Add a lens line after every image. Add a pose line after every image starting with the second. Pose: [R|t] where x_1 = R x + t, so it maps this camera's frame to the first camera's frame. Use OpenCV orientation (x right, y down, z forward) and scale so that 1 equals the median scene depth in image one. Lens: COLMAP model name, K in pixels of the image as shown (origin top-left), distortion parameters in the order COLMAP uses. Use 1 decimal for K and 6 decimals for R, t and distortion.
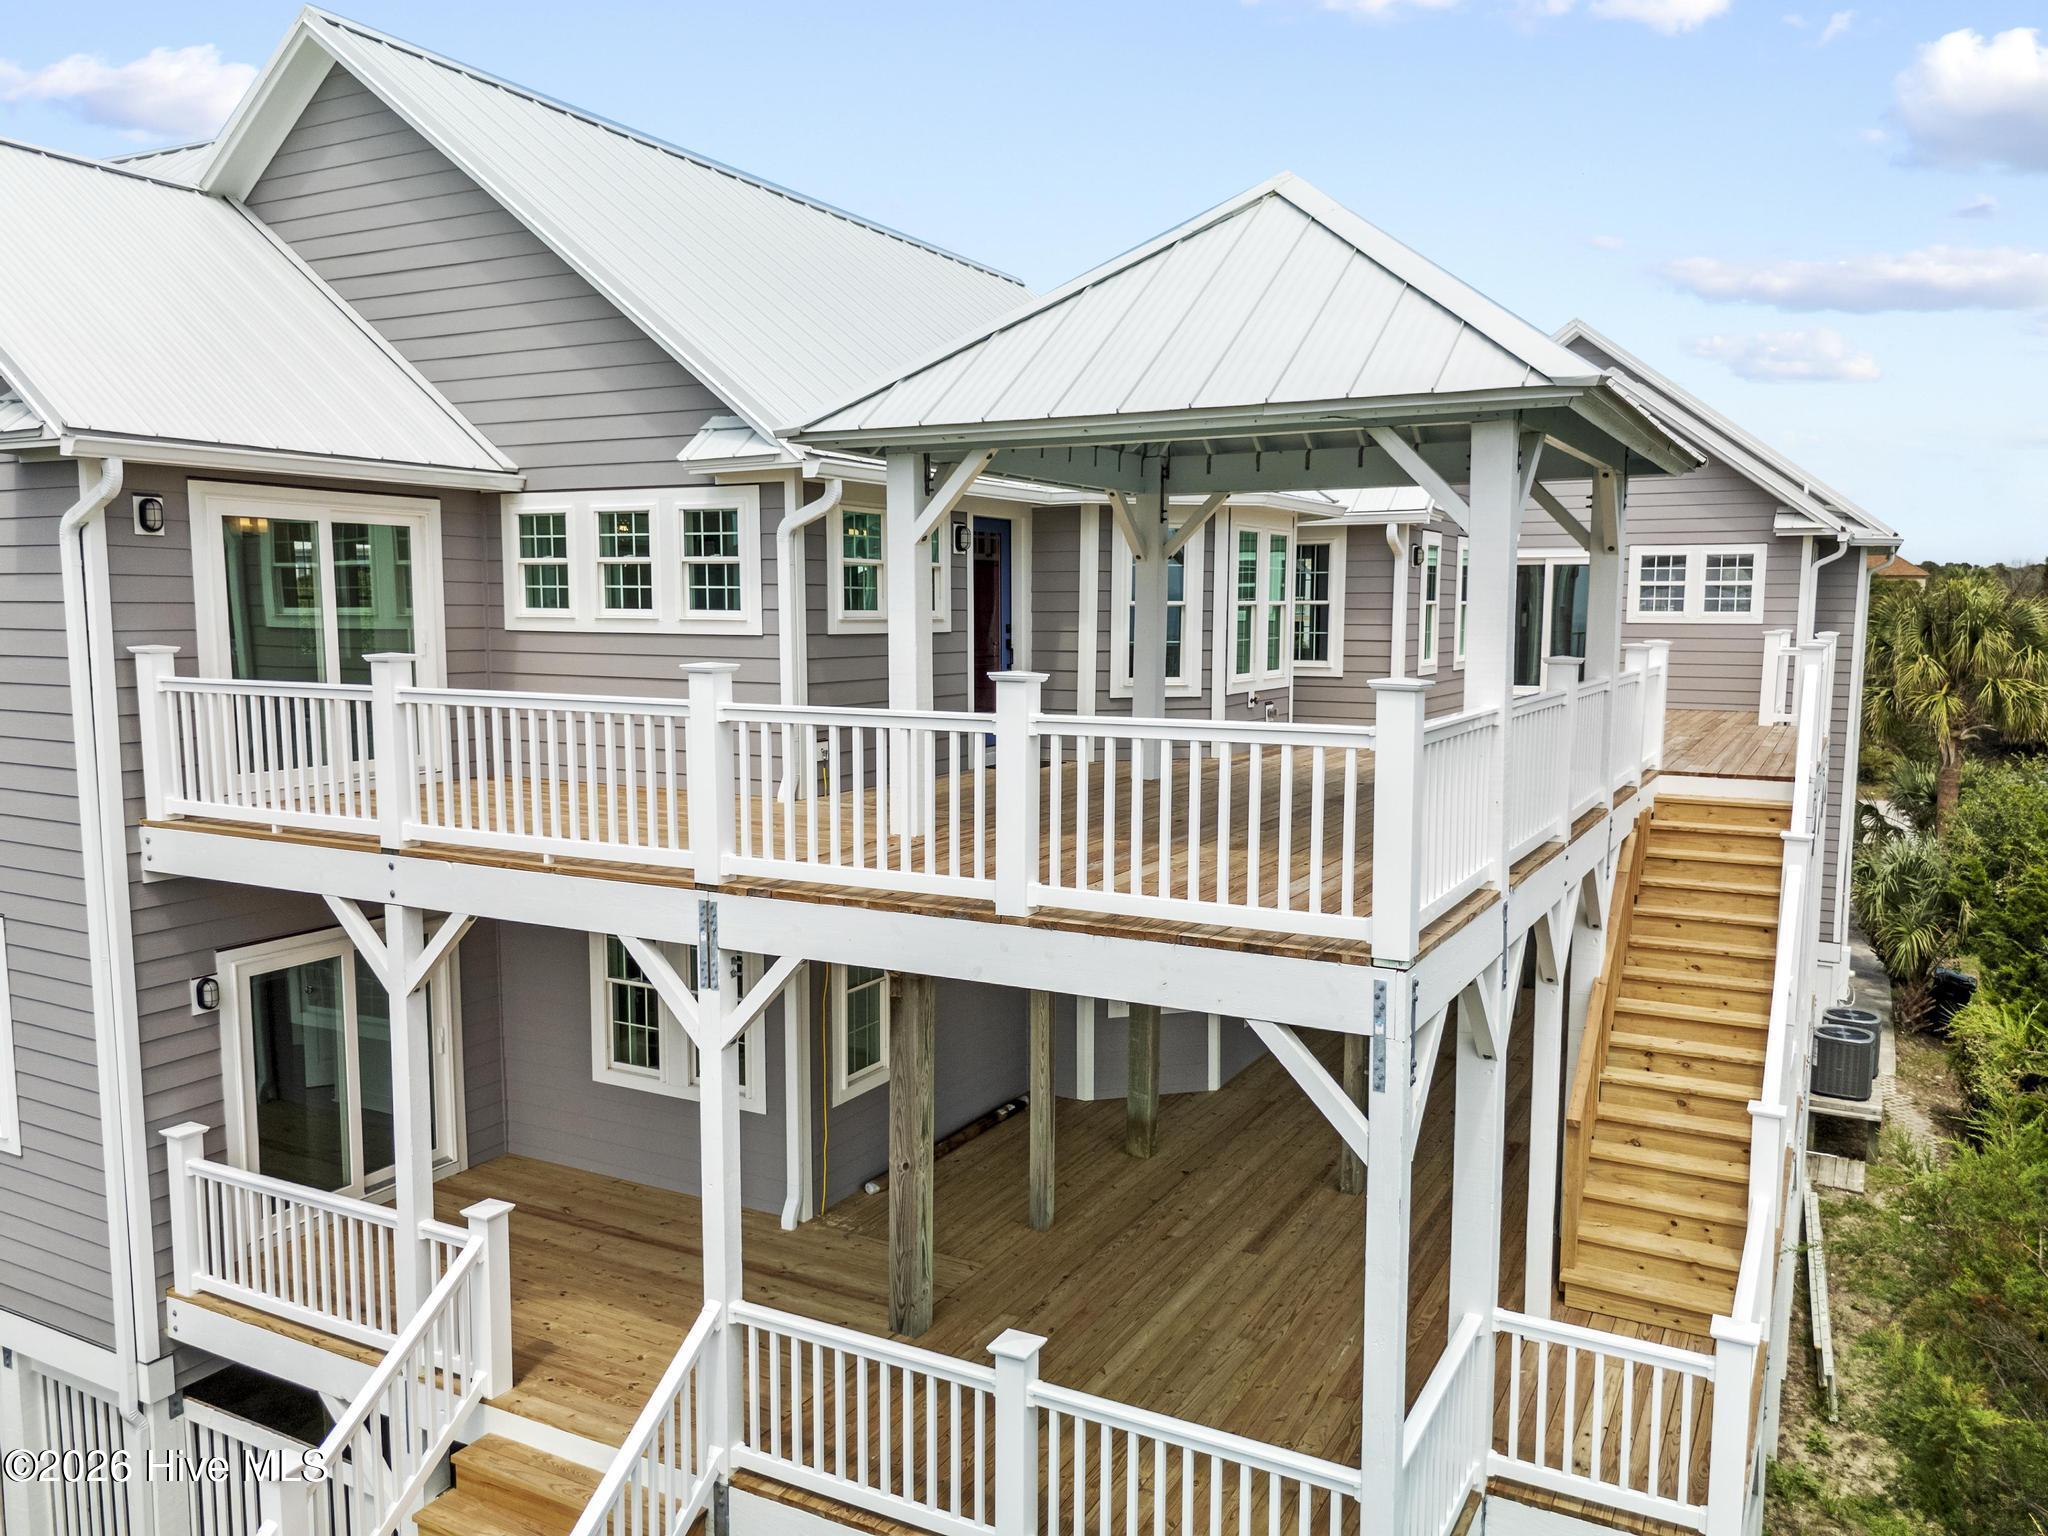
lens RADIAL K [[1514.5, 0, 1024.0], [0, 1514.5, 768.0], [0, 0, 1]] dist [0.131253, -0.236610]
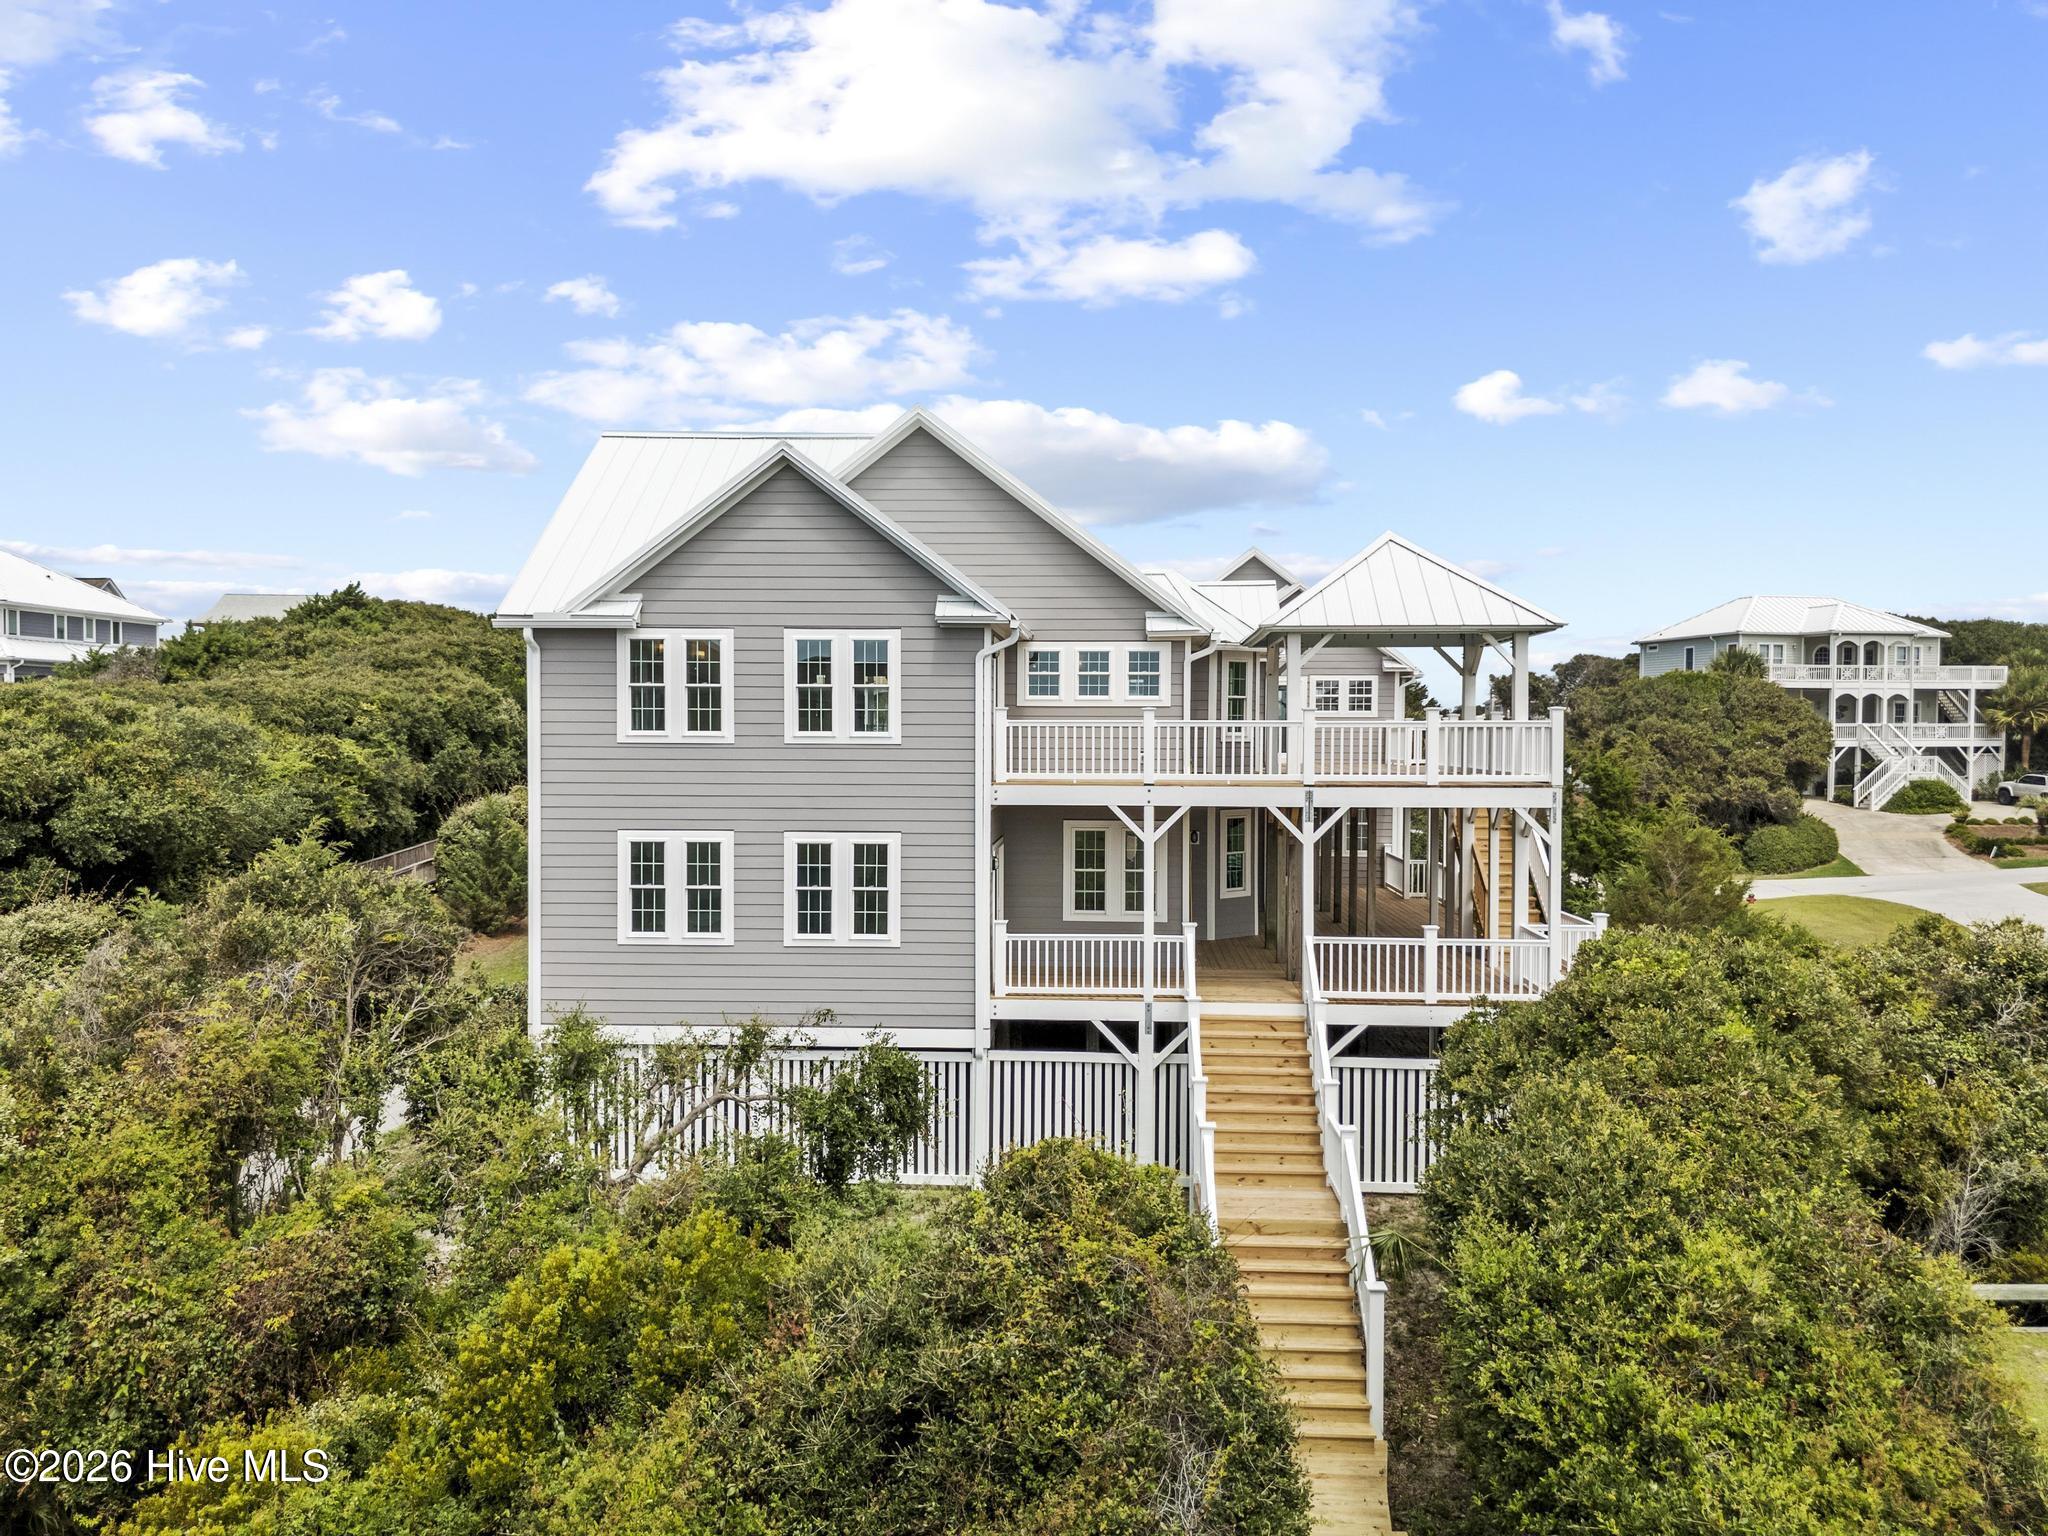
lens RADIAL K [[1514.5, 0, 1024.0], [0, 1514.5, 768.0], [0, 0, 1]] dist [0.131253, -0.236610]
pose [[0.906180, -0.010160, 0.422770, -1.287309], [0.044631, 0.996426, -0.071718, 0.152216], [-0.420530, 0.083858, 0.903395, -0.917556]]
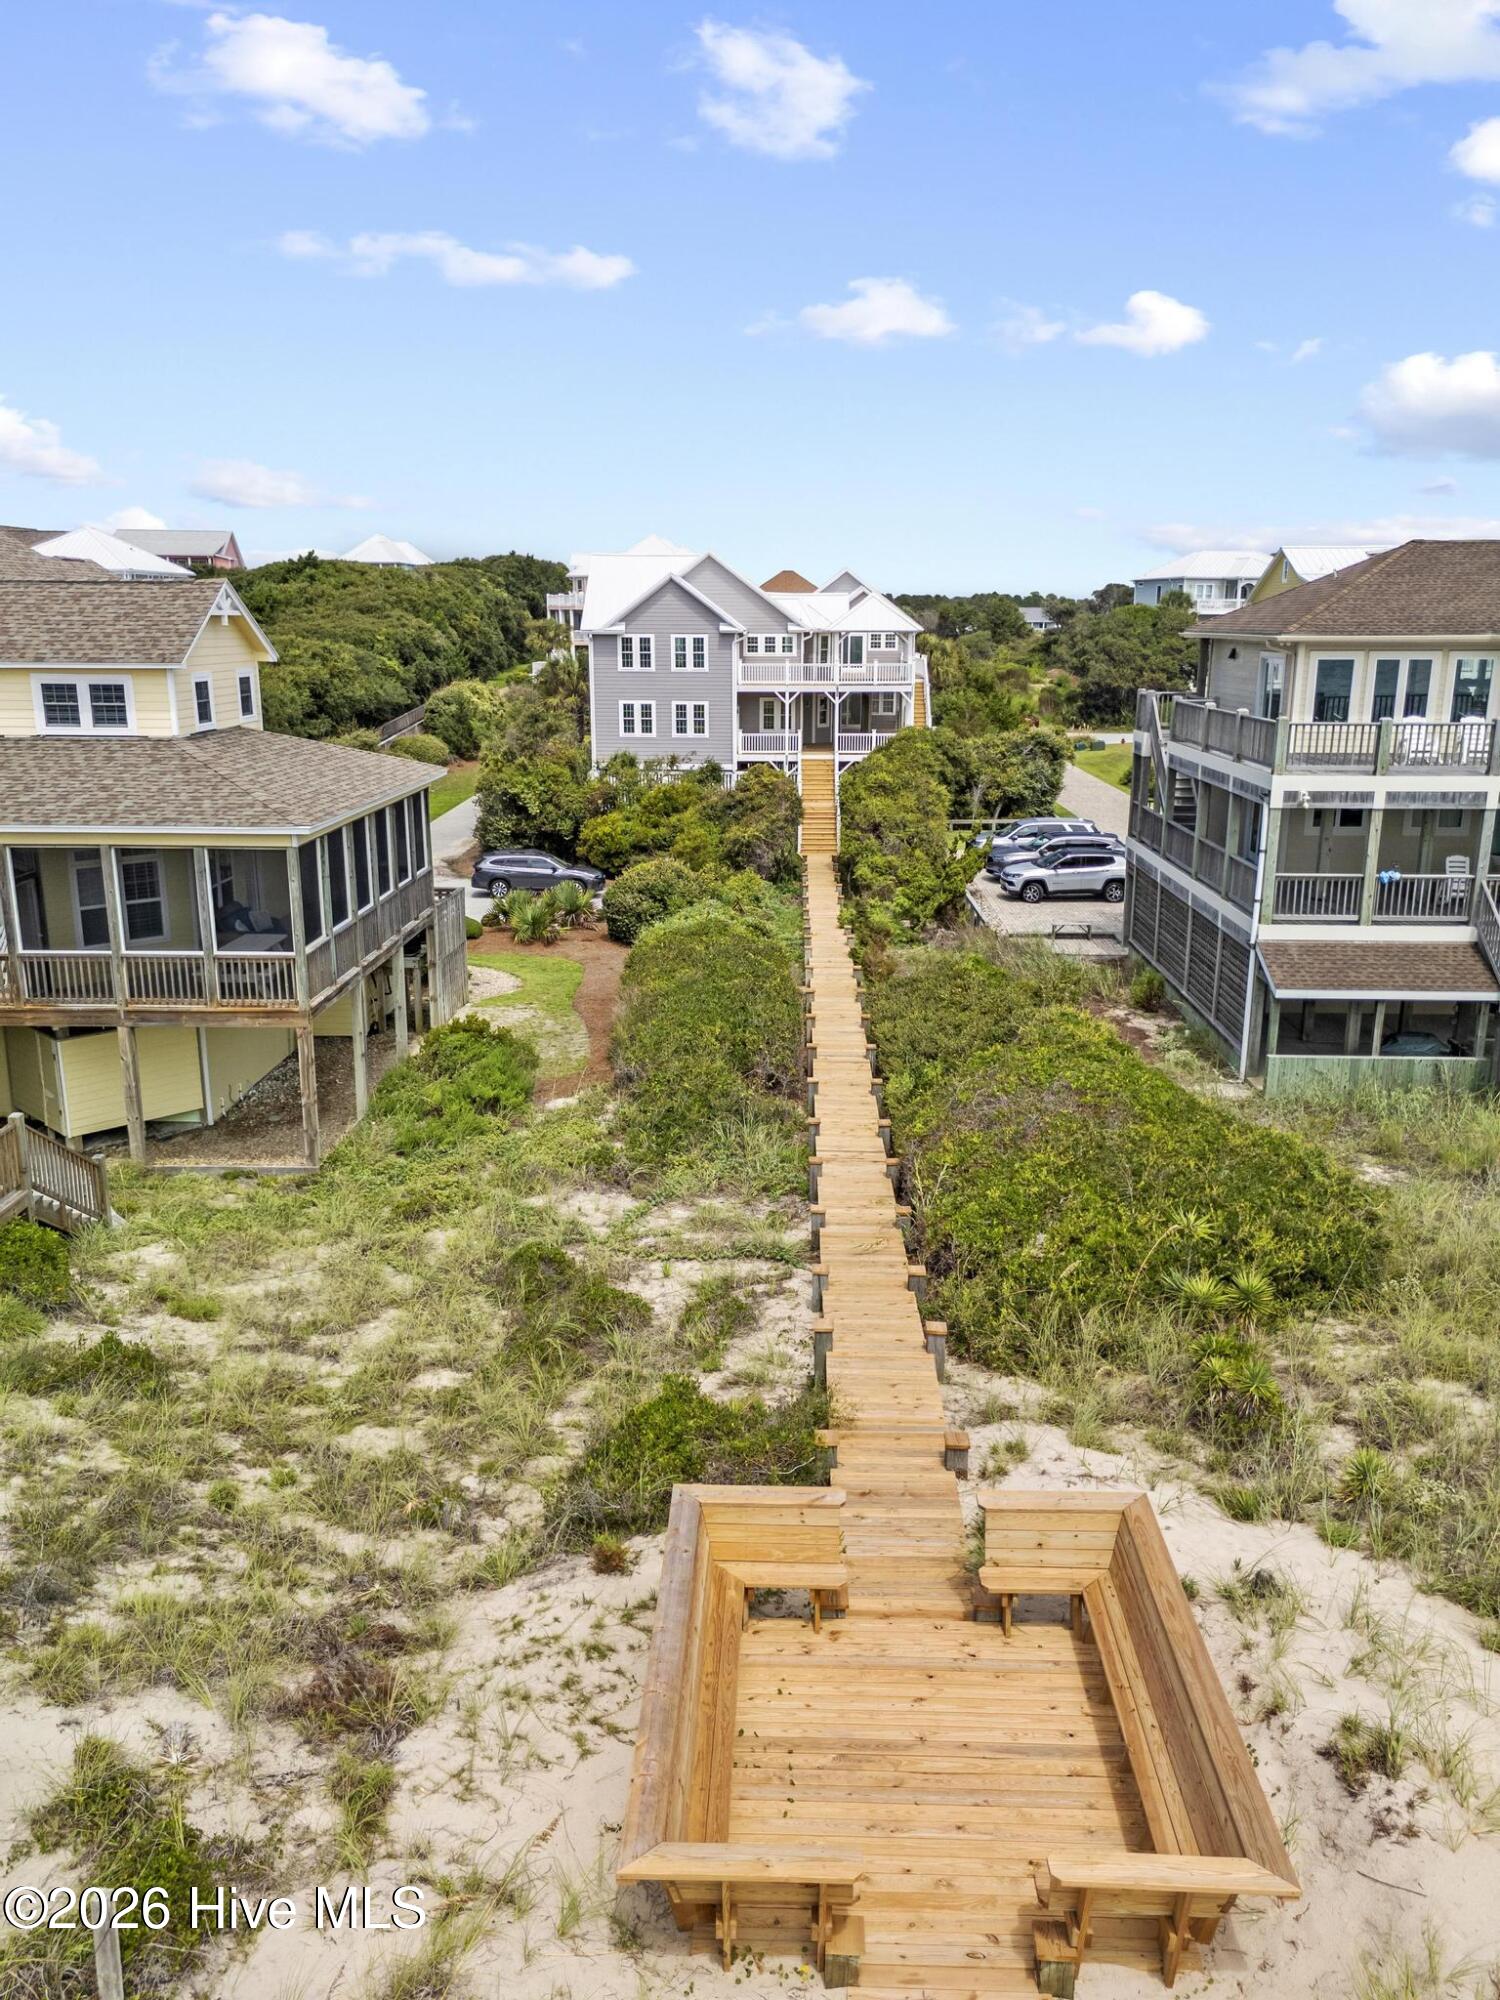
lens RADIAL K [[1479.0, 0, 750.0], [0, 1479.0, 1000.0], [0, 0, 1]] dist [0.131253, -0.236610]
pose [[0.894181, -0.112523, 0.433335, -3.202614], [0.049600, 0.986841, 0.153901, 0.365580], [-0.444950, -0.116122, 0.887995, -4.646125]]
